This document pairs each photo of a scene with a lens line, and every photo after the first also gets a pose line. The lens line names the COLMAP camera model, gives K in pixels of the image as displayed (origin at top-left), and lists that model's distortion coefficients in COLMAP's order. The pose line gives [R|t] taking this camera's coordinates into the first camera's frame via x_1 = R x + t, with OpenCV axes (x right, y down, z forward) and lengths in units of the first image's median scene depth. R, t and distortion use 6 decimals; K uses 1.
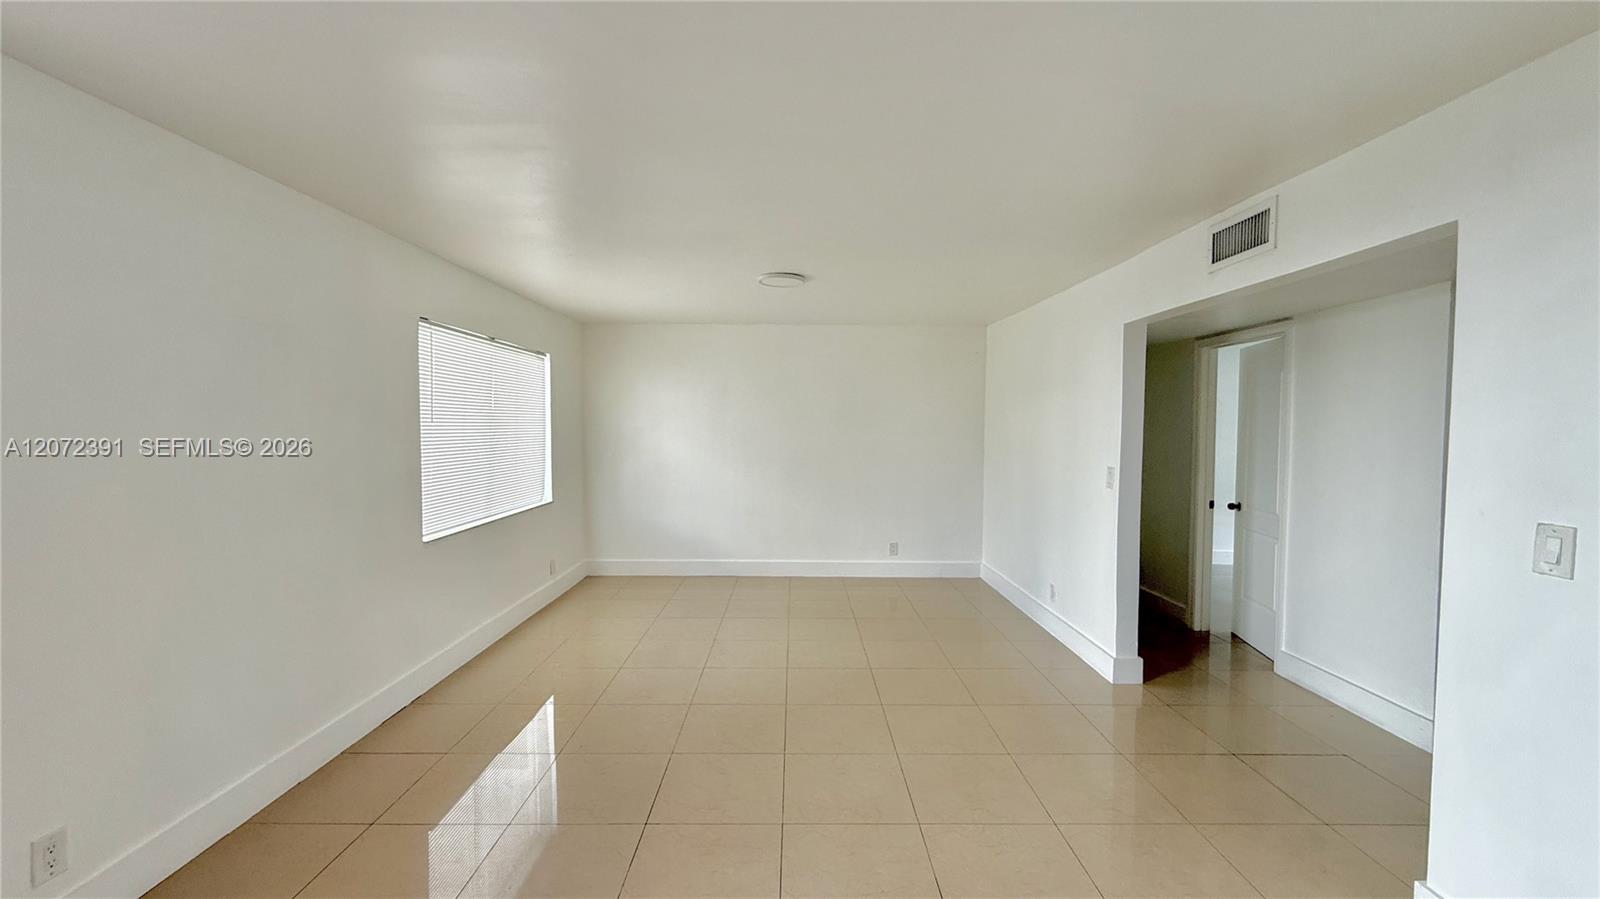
lens RADIAL K [[672.9, 0, 824.9], [0, 672.9, 451.1], [0, 0, 1]] dist [0.003984, 0.001103]
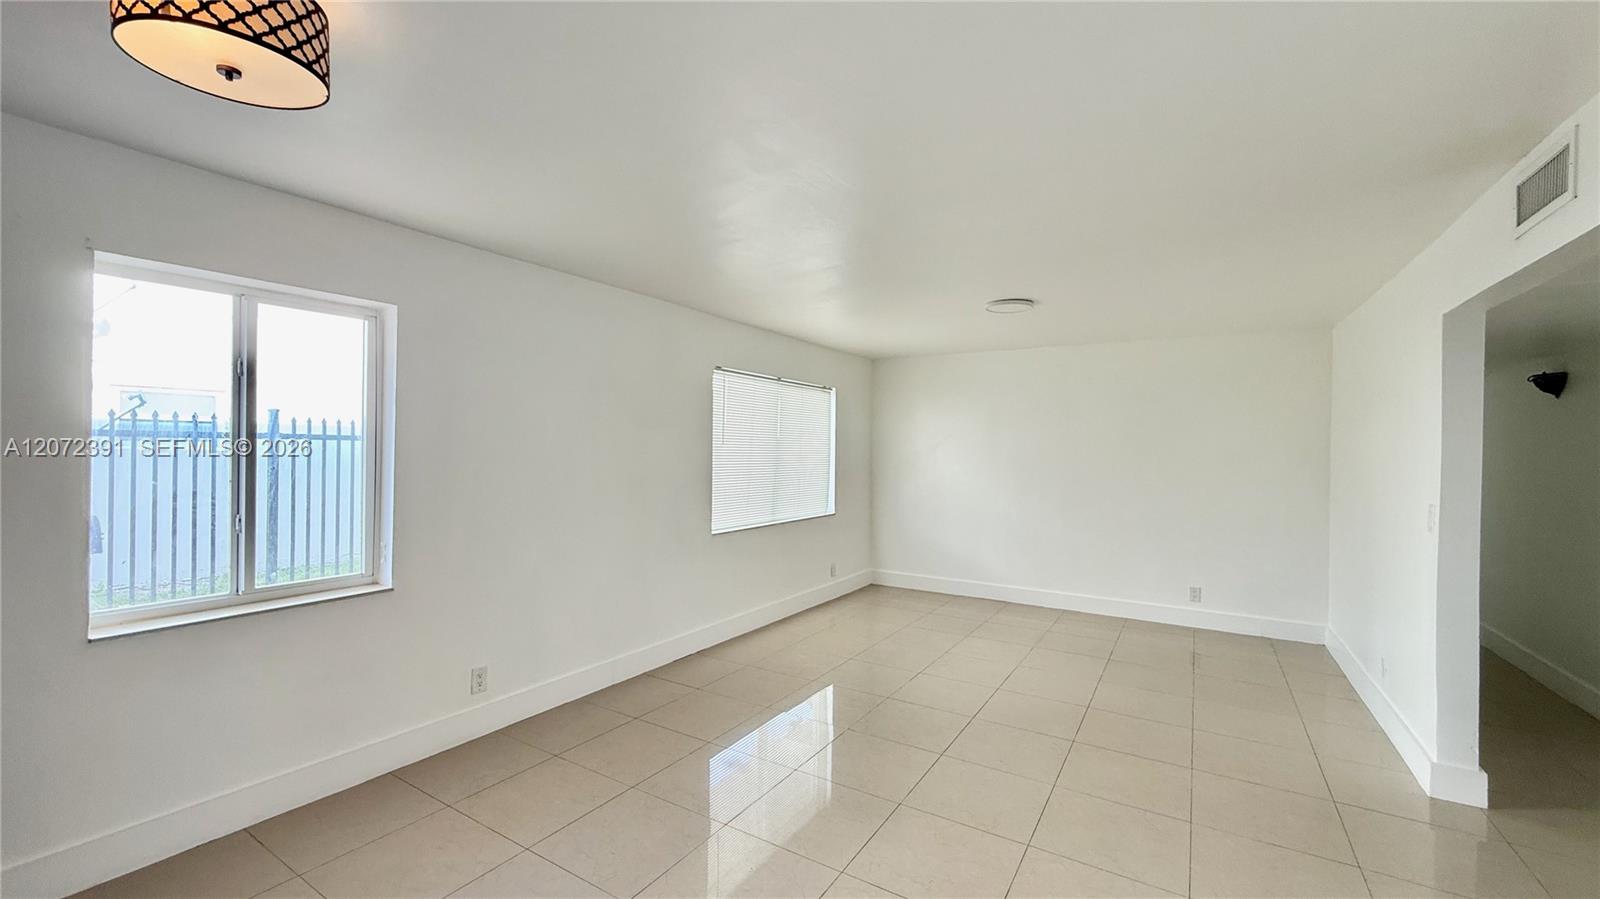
lens RADIAL K [[672.9, 0, 788.2], [0, 672.9, 448.0], [0, 0, 1]] dist [0.003984, 0.001103]
pose [[0.832550, 0.004095, -0.553934, 0.215080], [-0.030387, 0.998805, -0.038287, 0.009736], [0.553115, 0.048708, 0.831680, -0.026988]]
